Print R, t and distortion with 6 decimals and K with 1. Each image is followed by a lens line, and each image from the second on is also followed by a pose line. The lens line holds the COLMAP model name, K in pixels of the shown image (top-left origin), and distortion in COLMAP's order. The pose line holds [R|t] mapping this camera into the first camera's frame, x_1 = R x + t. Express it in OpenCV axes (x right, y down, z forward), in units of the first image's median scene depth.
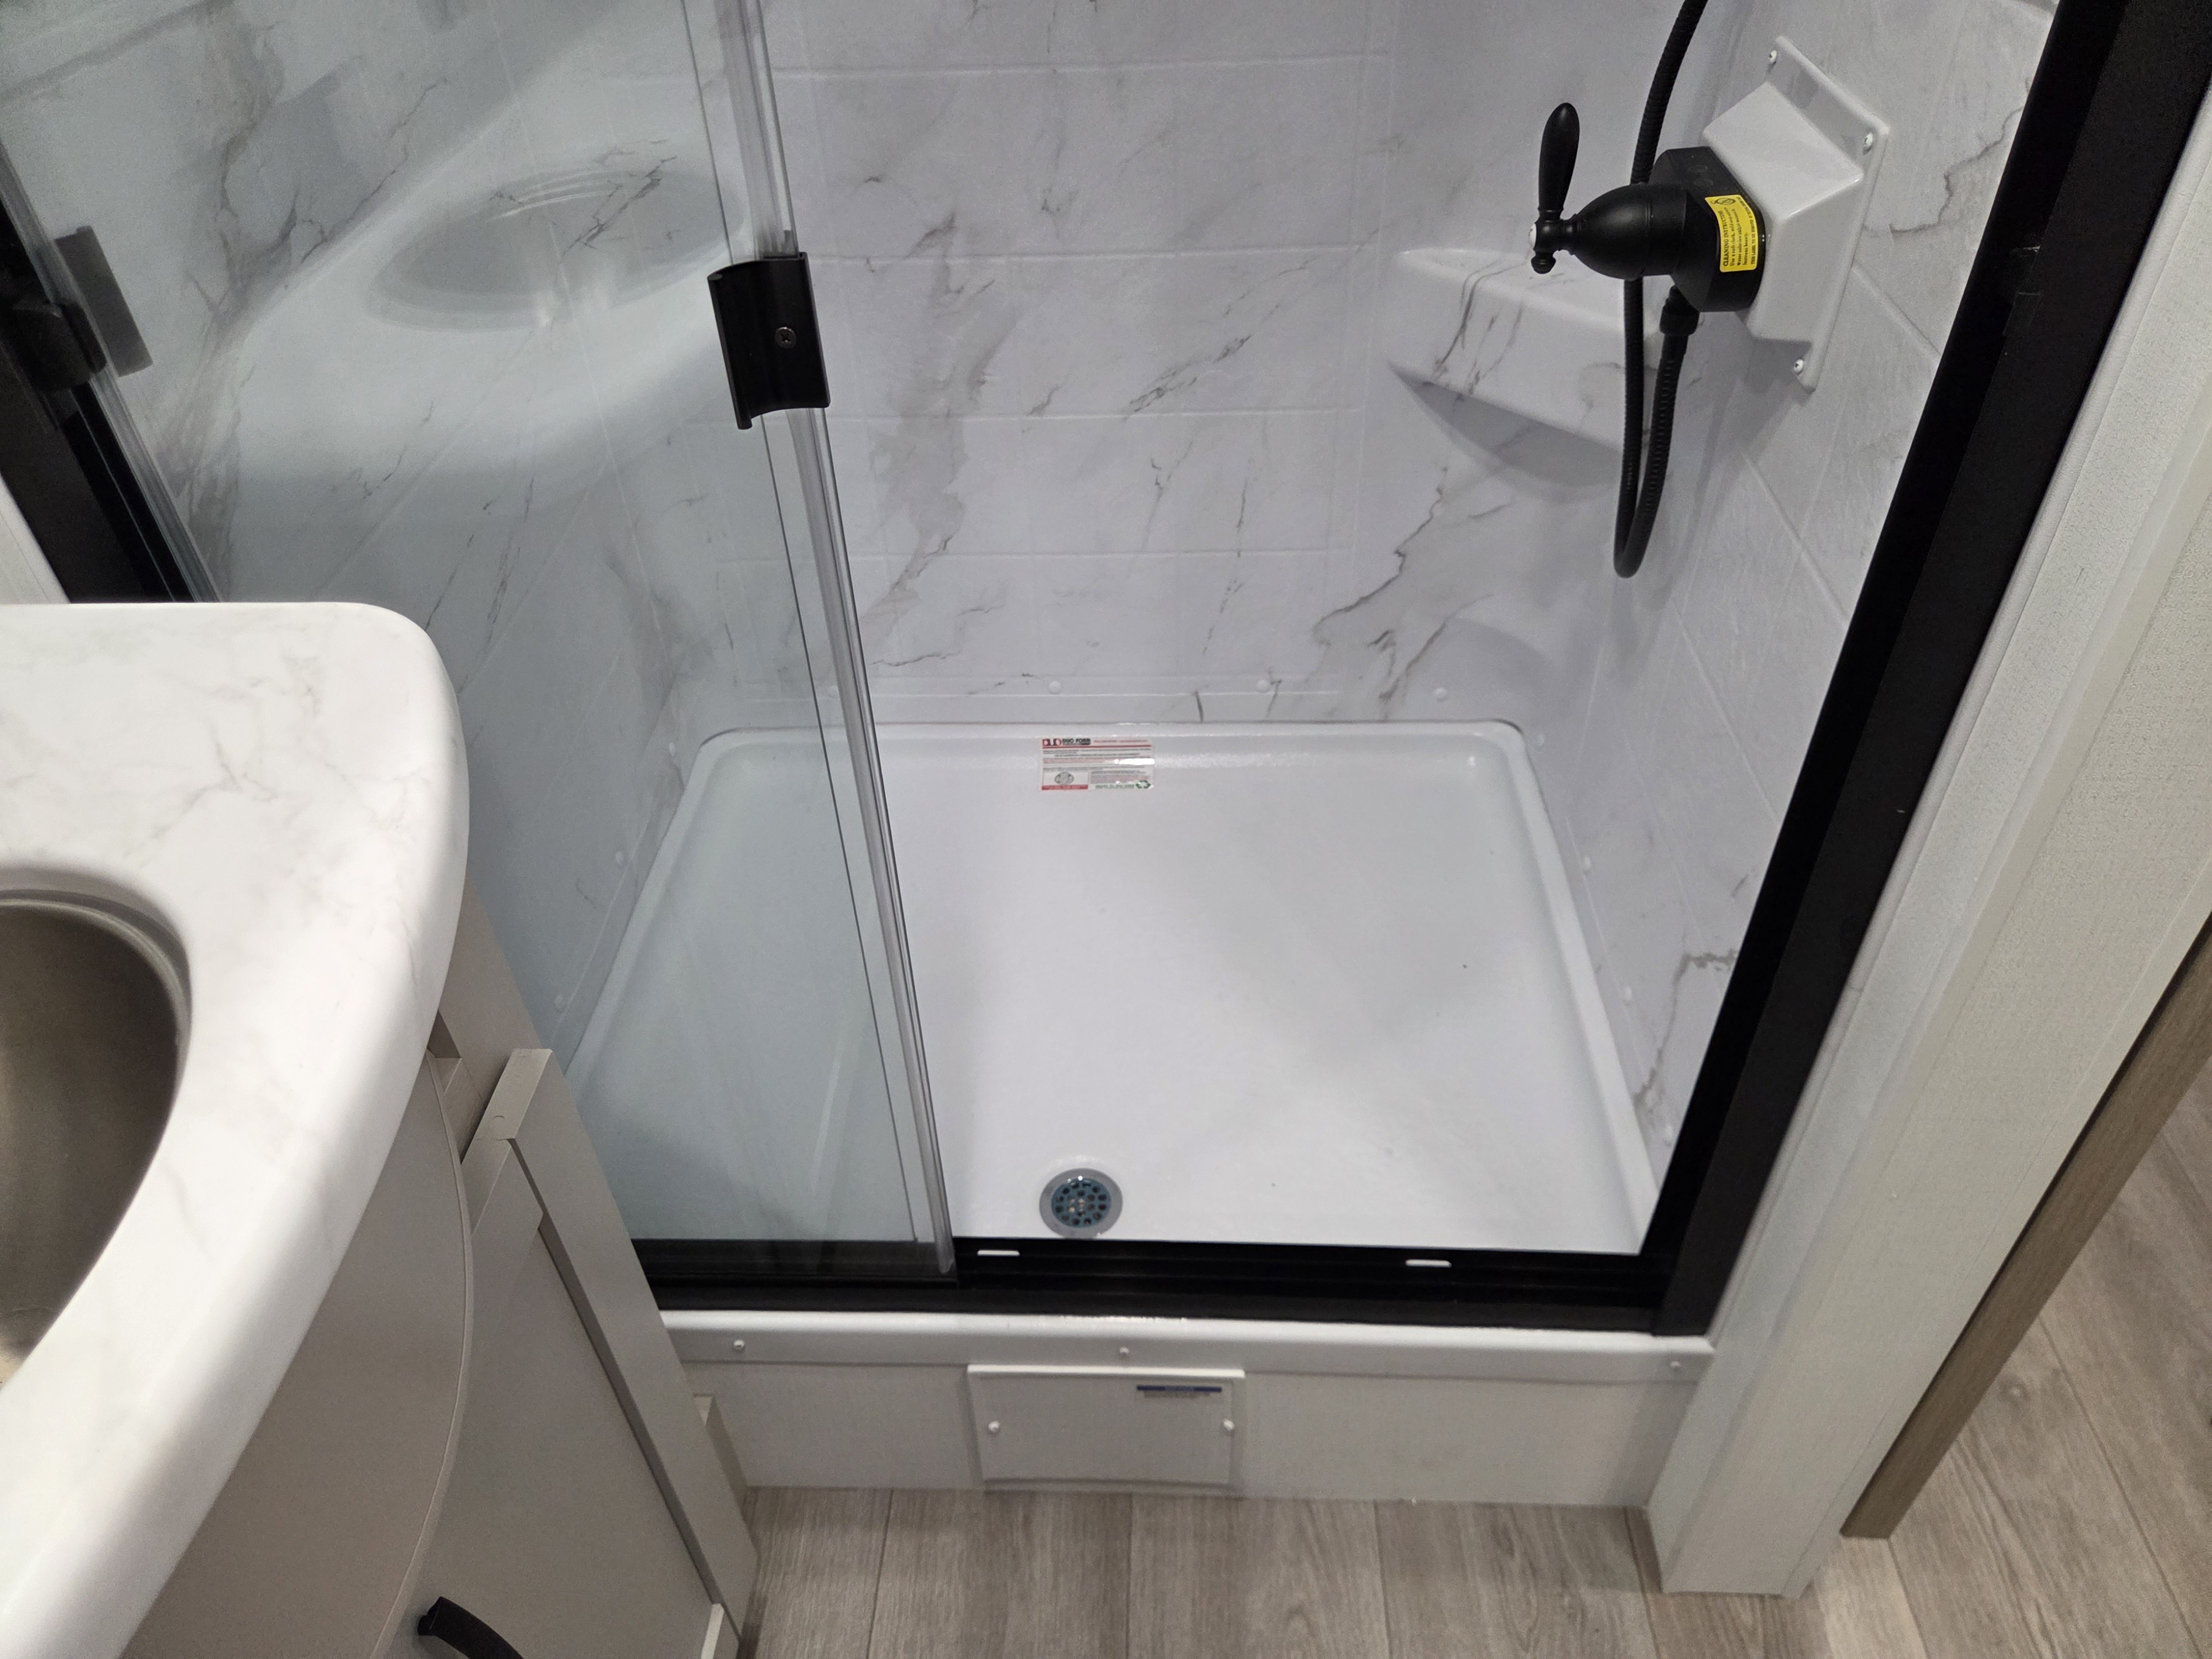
lens RADIAL K [[1492.8, 0, 1113.4], [0, 1492.8, 831.4], [0, 0, 1]] dist [0.062658, -0.056322]
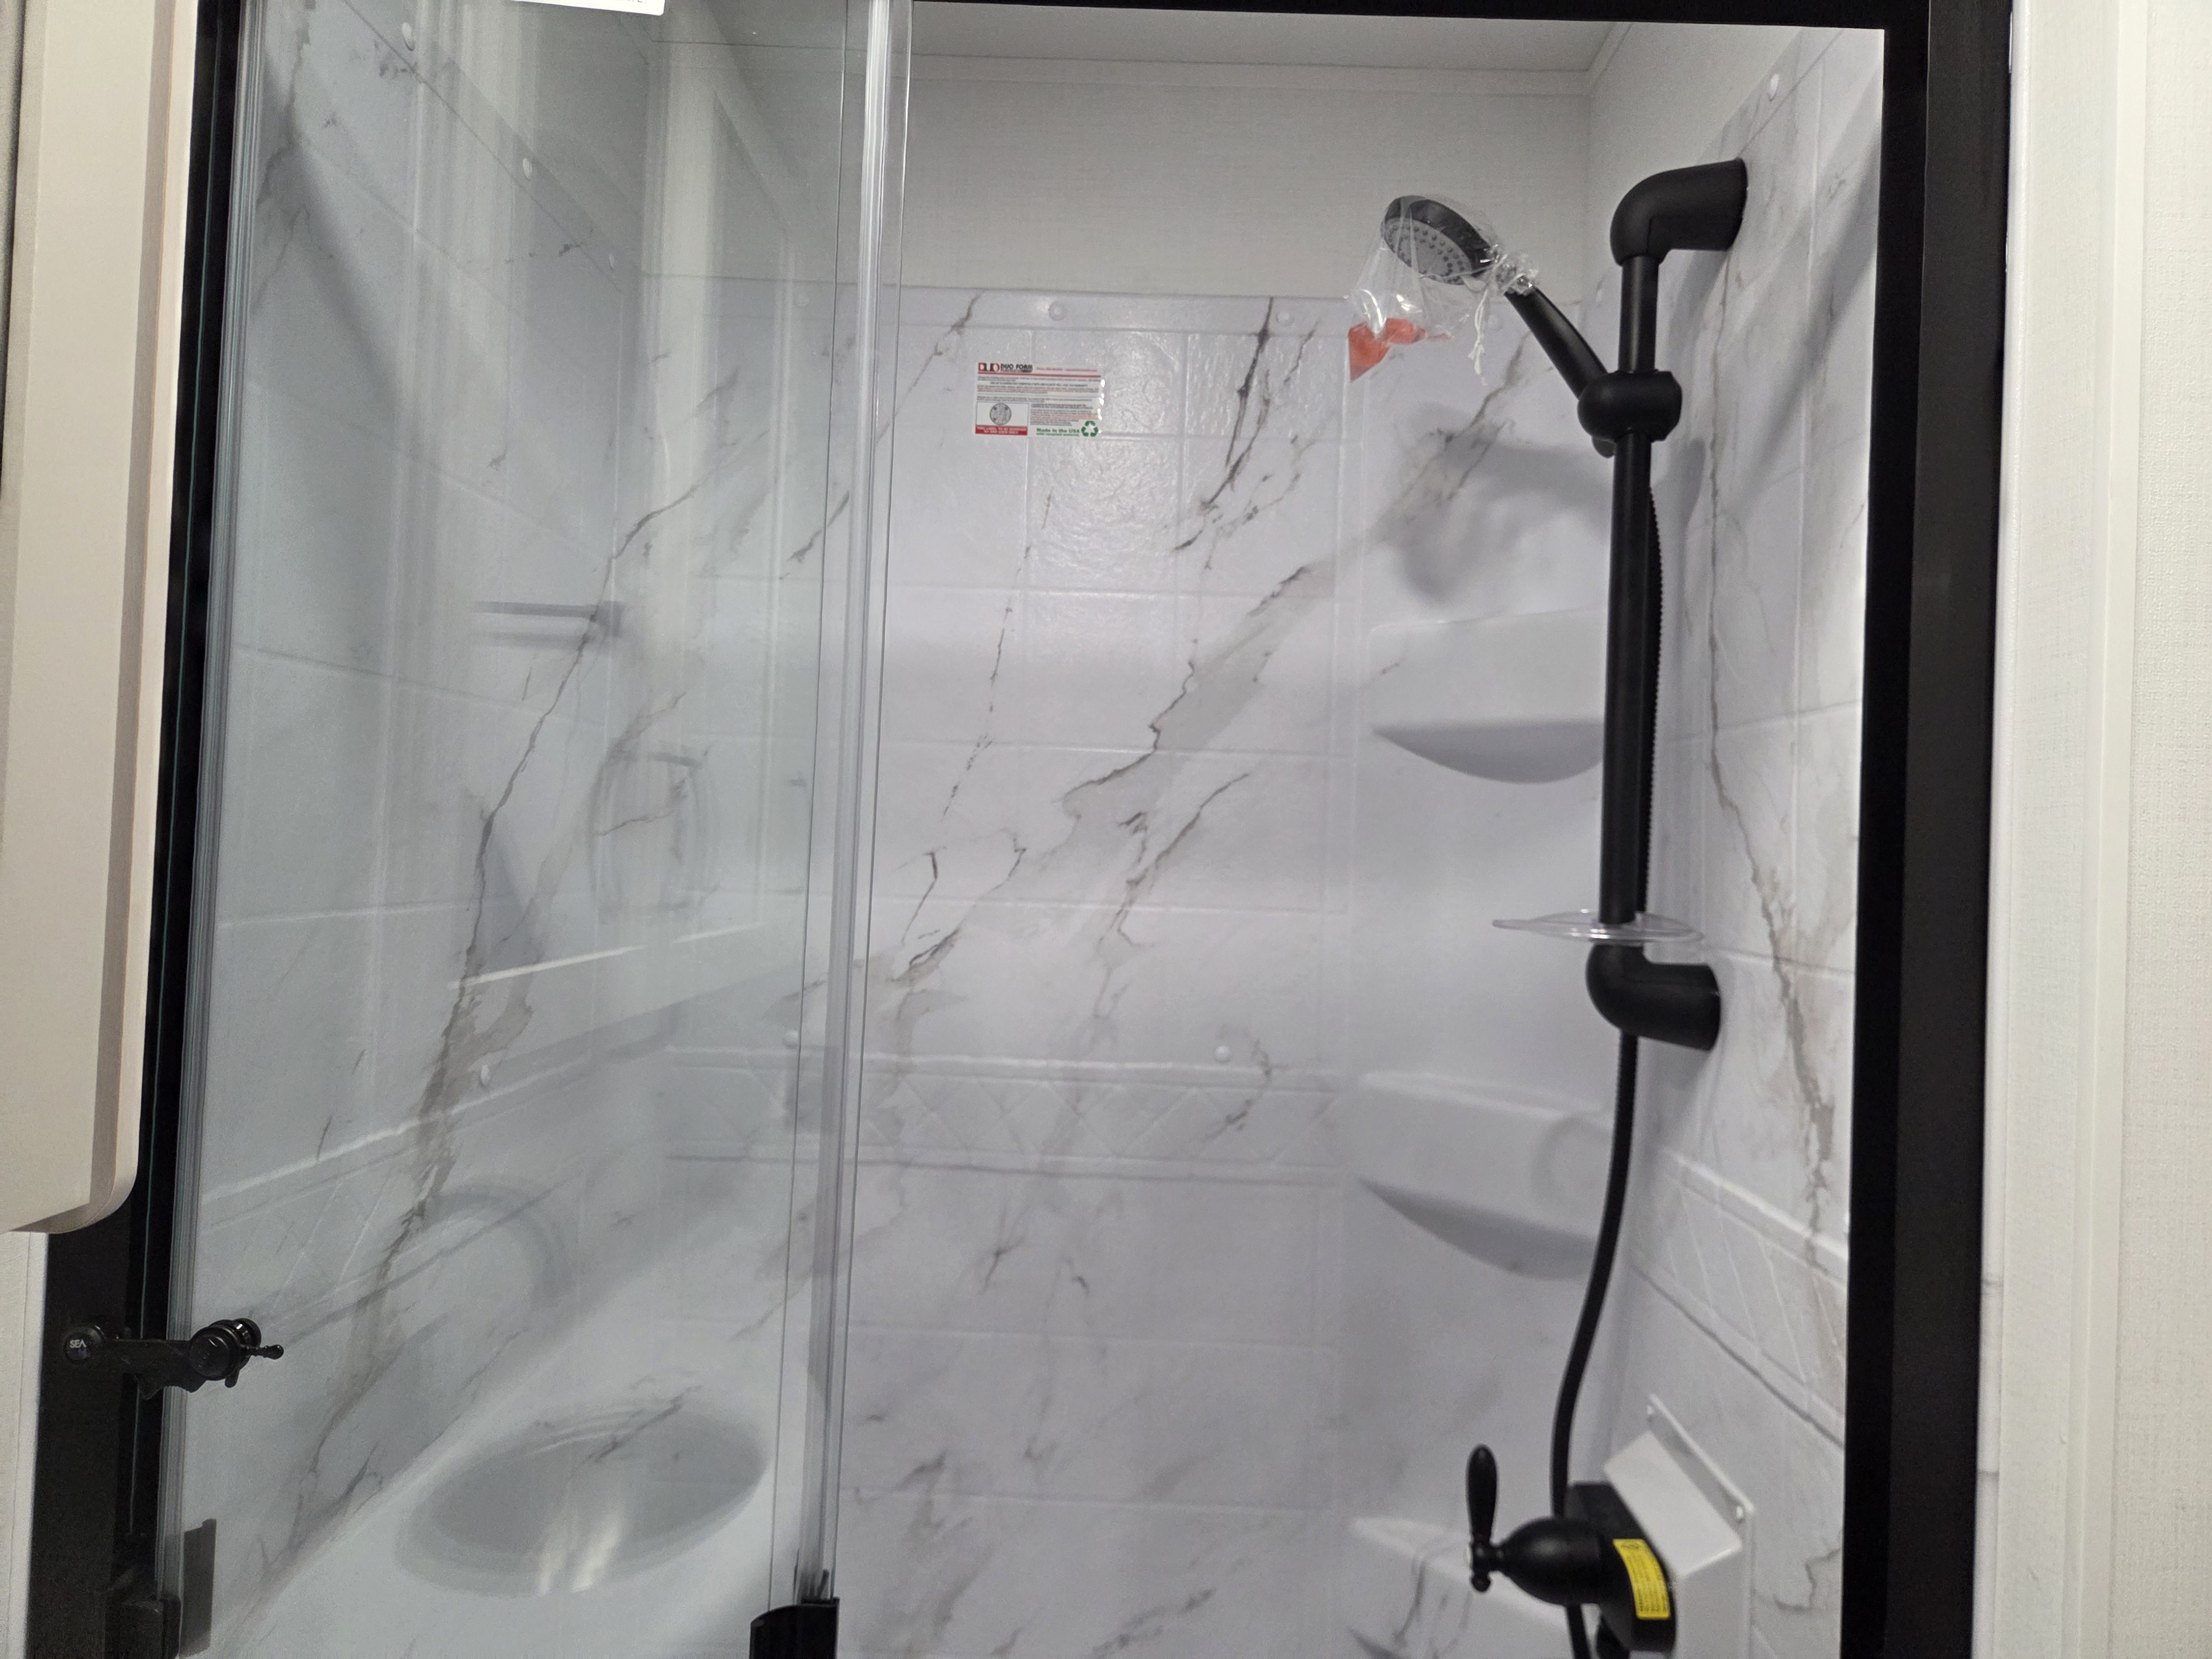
lens RADIAL K [[1492.8, 0, 1127.9], [0, 1492.8, 828.4], [0, 0, 1]] dist [0.062658, -0.056322]
pose [[0.997538, 0.069232, 0.011157, -0.023855], [-0.044372, 0.746361, -0.664060, -0.040964], [-0.054301, 0.661930, 0.747596, -0.180504]]
